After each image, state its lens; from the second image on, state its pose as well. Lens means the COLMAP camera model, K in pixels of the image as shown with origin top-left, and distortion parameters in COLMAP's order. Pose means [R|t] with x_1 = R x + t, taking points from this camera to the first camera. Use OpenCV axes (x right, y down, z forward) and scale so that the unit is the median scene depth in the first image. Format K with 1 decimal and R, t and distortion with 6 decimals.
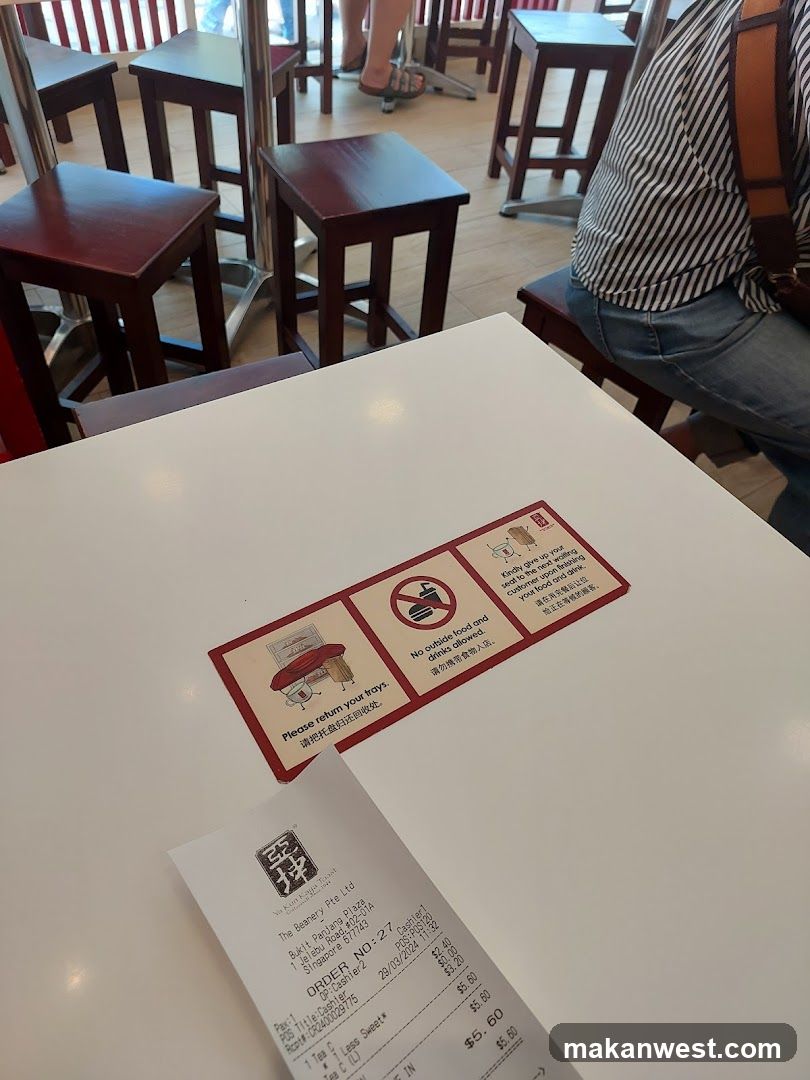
lens RADIAL K [[777.1, 0, 405.0], [0, 777.1, 540.0], [0, 0, 1]] dist [0.034270, 0.000485]
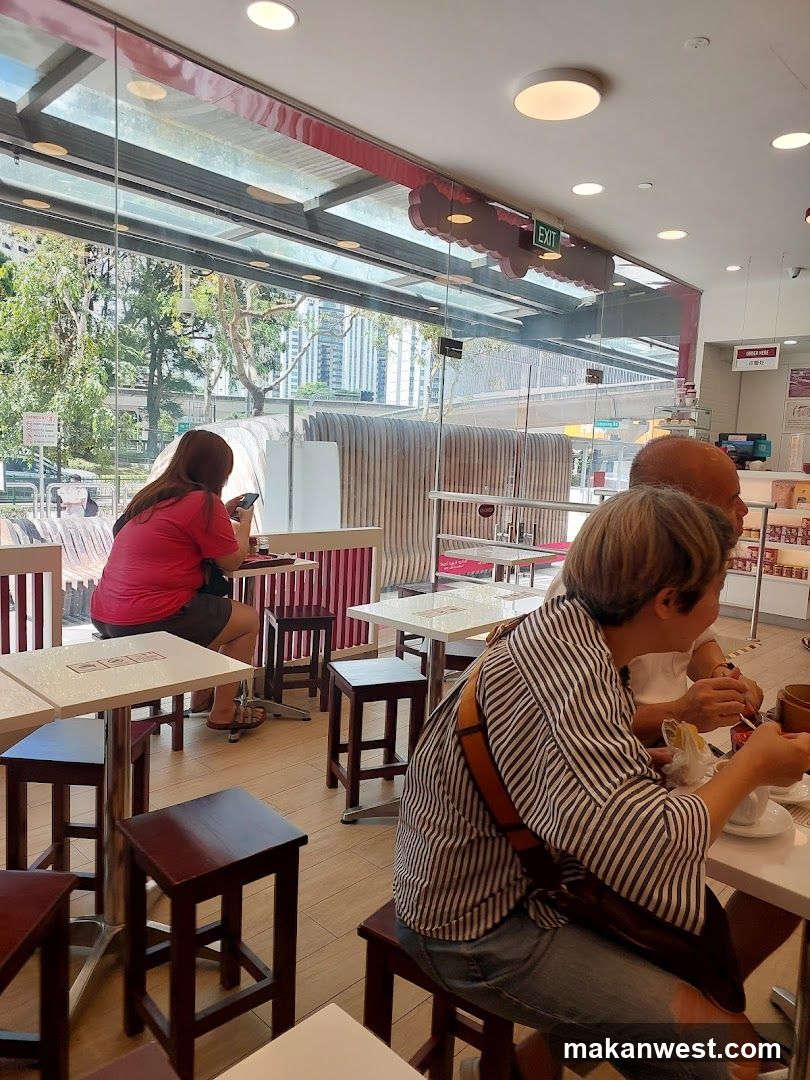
lens RADIAL K [[777.1, 0, 405.0], [0, 777.1, 540.0], [0, 0, 1]] dist [0.034270, 0.000485]
pose [[0.975825, -0.069915, 0.207067, 0.011055], [0.187419, 0.755068, -0.628288, -0.011390], [-0.112423, 0.651908, 0.749918, -0.124735]]
